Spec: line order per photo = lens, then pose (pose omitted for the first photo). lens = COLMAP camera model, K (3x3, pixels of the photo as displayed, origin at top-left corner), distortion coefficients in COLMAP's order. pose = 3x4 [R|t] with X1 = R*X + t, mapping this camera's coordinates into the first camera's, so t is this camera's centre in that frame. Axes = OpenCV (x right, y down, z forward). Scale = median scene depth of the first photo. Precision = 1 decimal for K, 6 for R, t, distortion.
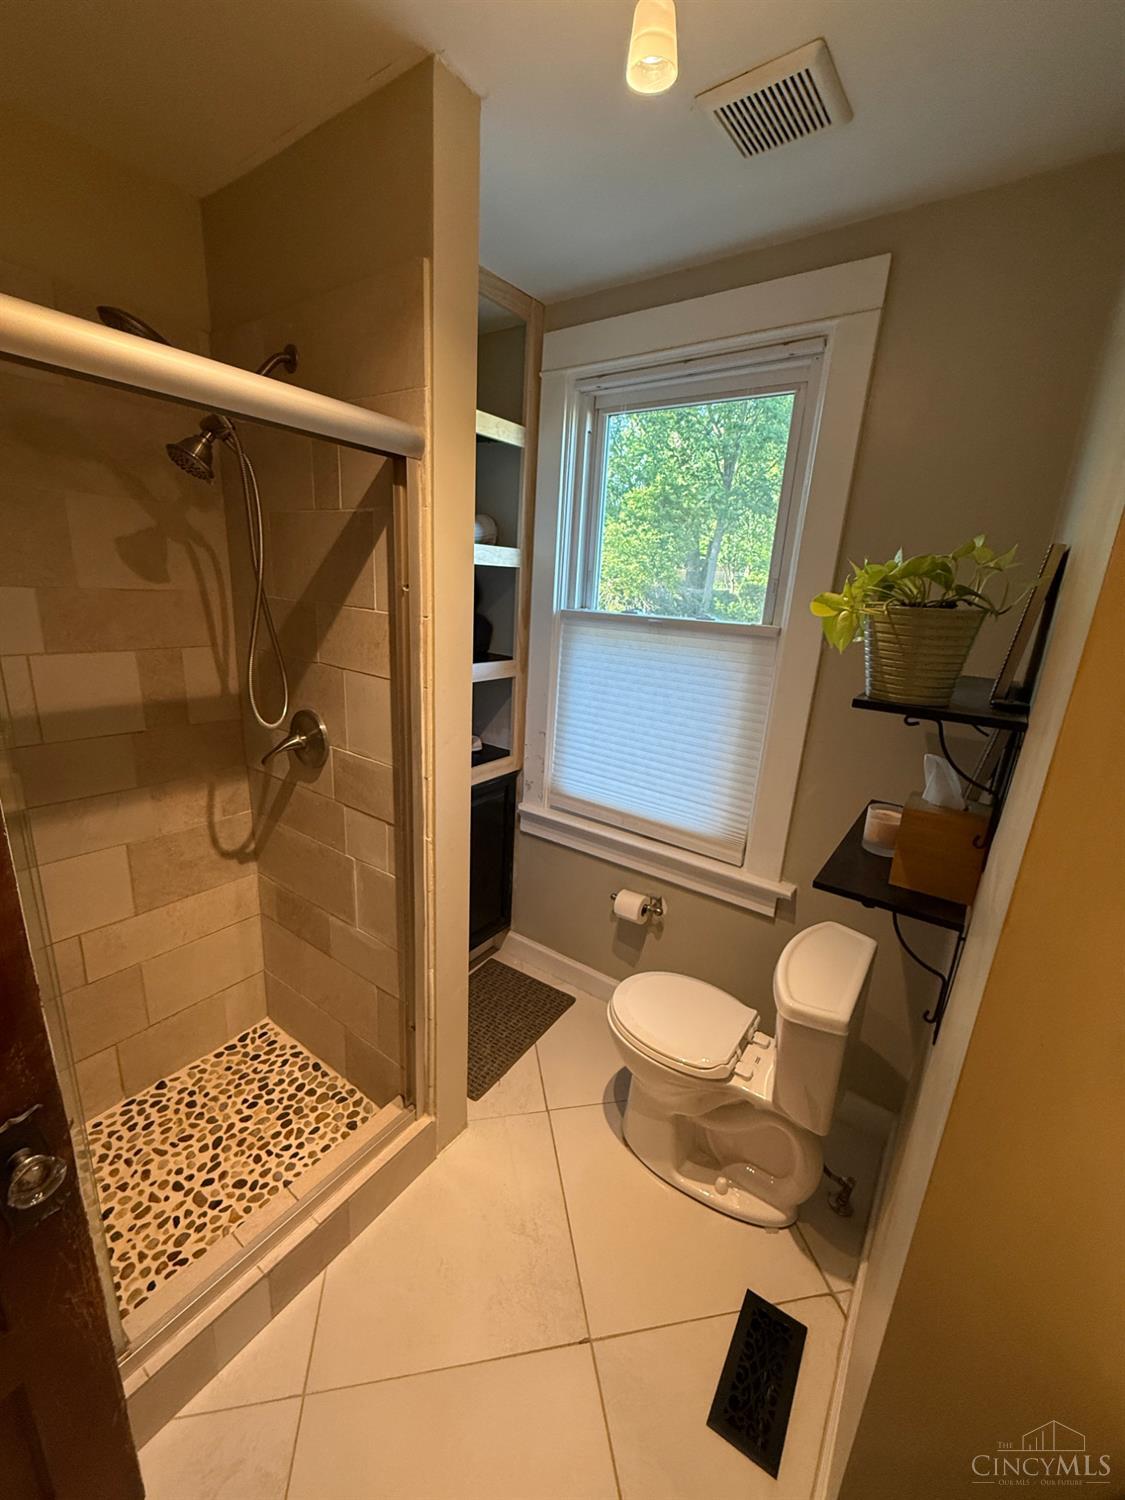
lens RADIAL K [[598.7, 0, 560.5], [0, 598.7, 747.2], [0, 0, 1]] dist [0.000176, -0.000137]
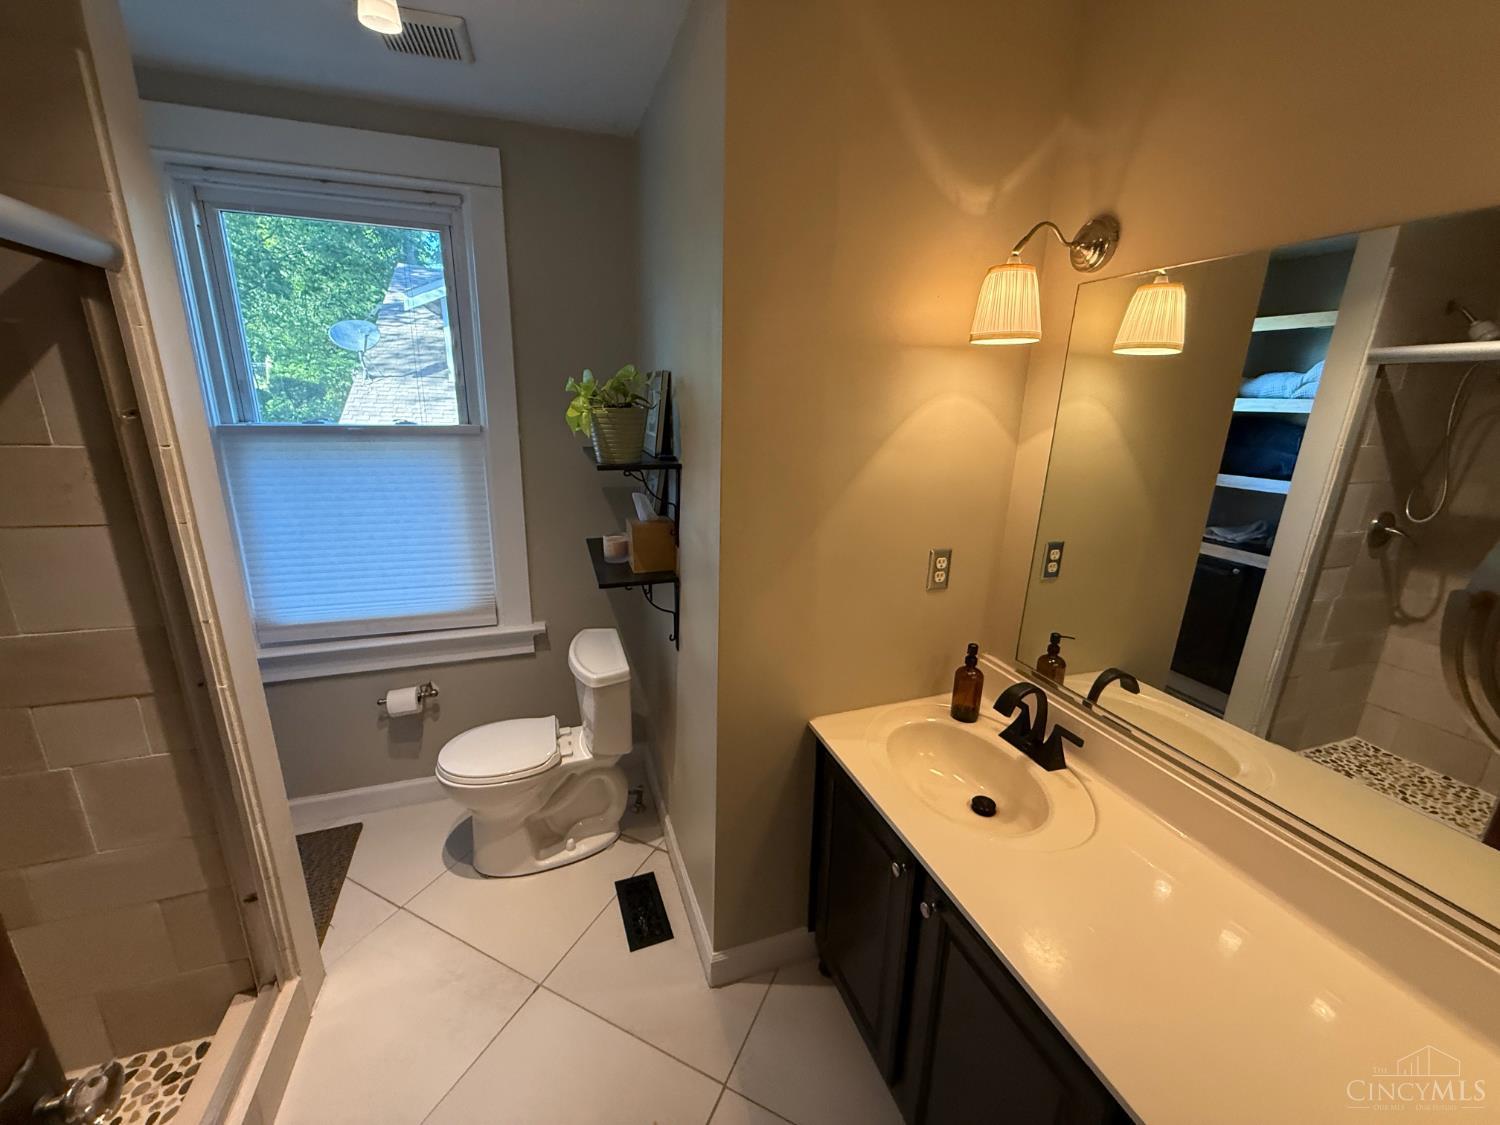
lens RADIAL K [[598.7, 0, 749.0], [0, 598.7, 564.8], [0, 0, 1]] dist [0.000176, -0.000137]
pose [[0.581033, -0.260237, 0.771153, -0.369777], [0.226744, 0.961748, 0.153714, 0.014009], [-0.781657, 0.085542, 0.617815, -0.192014]]
